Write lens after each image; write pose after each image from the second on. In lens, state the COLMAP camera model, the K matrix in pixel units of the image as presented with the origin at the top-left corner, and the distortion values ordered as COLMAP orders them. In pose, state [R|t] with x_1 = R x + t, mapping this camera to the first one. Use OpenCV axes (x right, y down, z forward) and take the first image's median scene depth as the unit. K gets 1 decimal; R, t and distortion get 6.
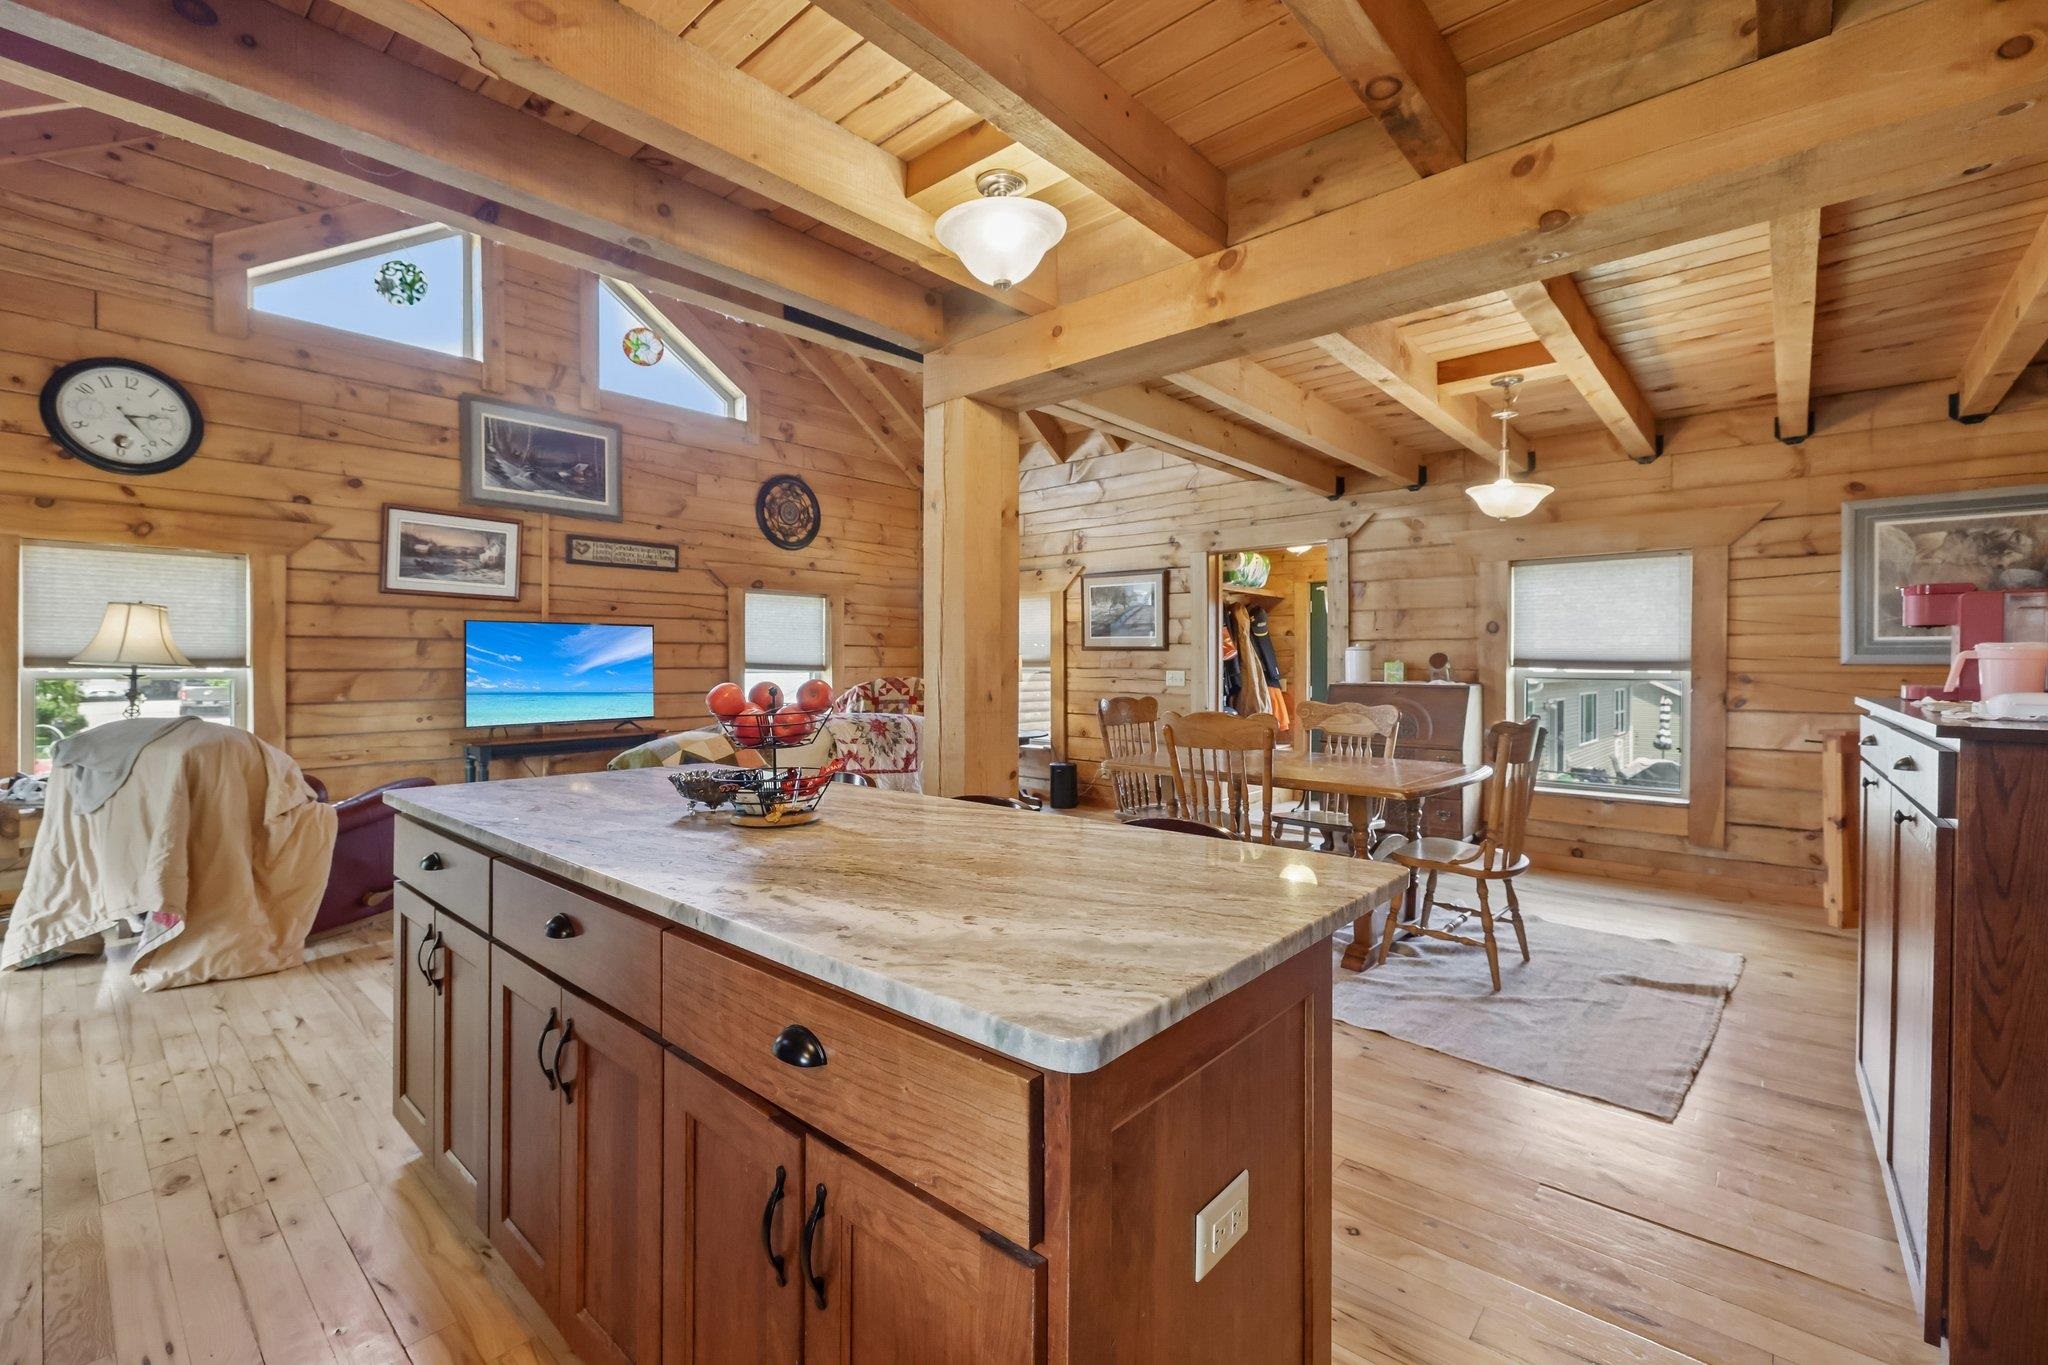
lens RADIAL K [[877.1, 0, 1010.6], [0, 877.1, 663.5], [0, 0, 1]] dist [-0.001646, 0.000714]
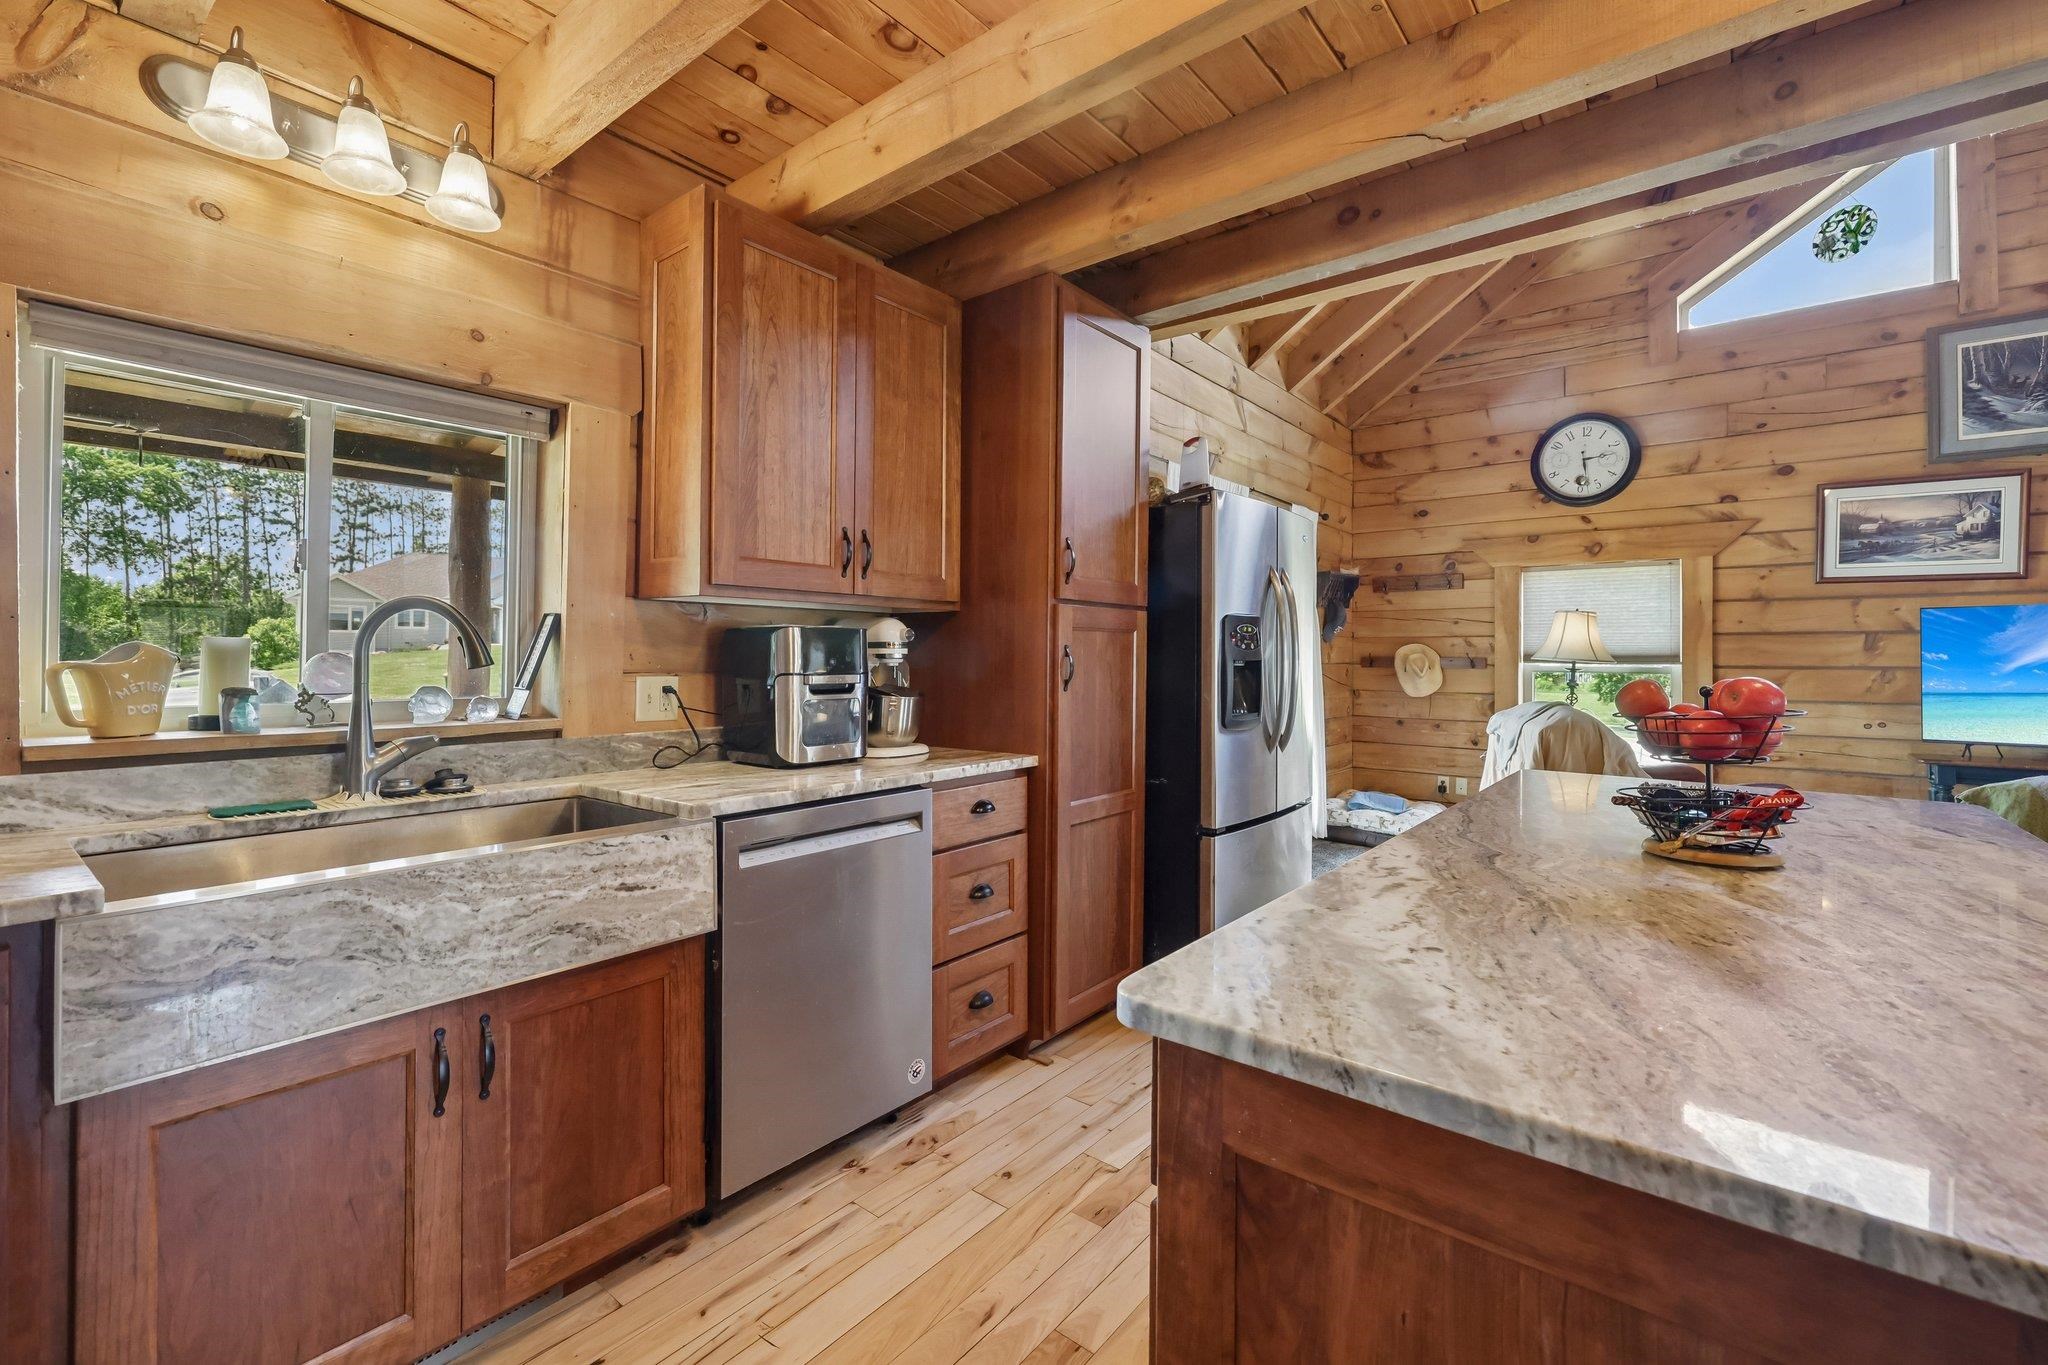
lens RADIAL K [[877.1, 0, 1004.9], [0, 877.1, 652.5], [0, 0, 1]] dist [-0.001646, 0.000714]
pose [[0.046078, -0.006610, -0.998916, 0.153685], [-0.004346, 0.999967, -0.006817, 0.001745], [0.998928, 0.004655, 0.046048, 0.105893]]
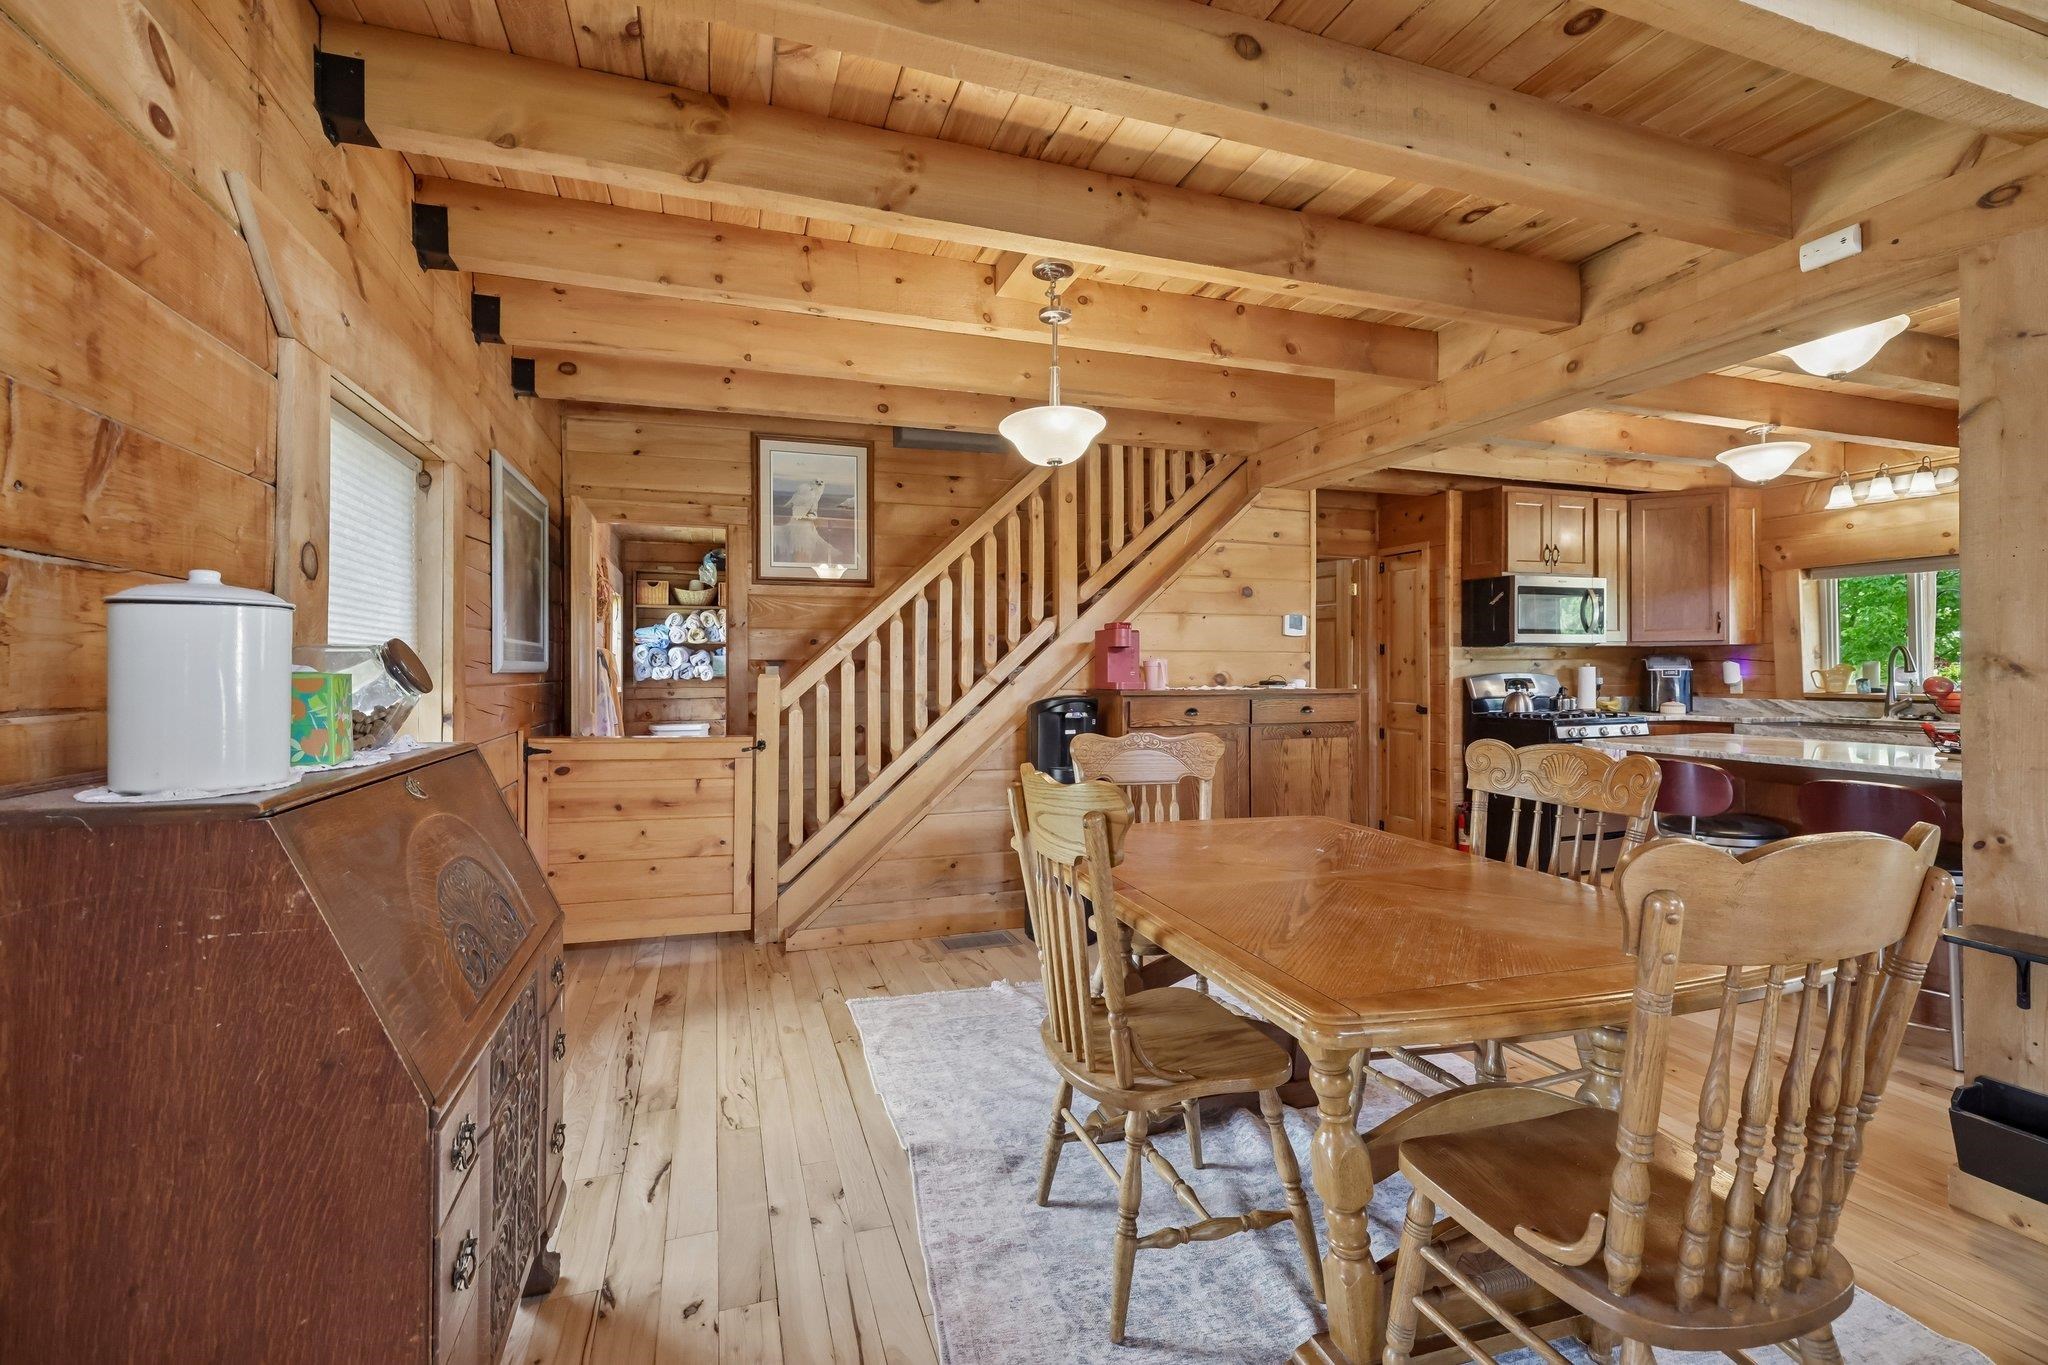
lens RADIAL K [[877.1, 0, 1016.2], [0, 877.1, 672.7], [0, 0, 1]] dist [-0.001646, 0.000714]
pose [[-0.872713, 0.000067, 0.488234, 0.163421], [0.003718, 0.999972, 0.006509, -0.002242], [-0.488220, 0.007496, -0.872688, 1.087640]]
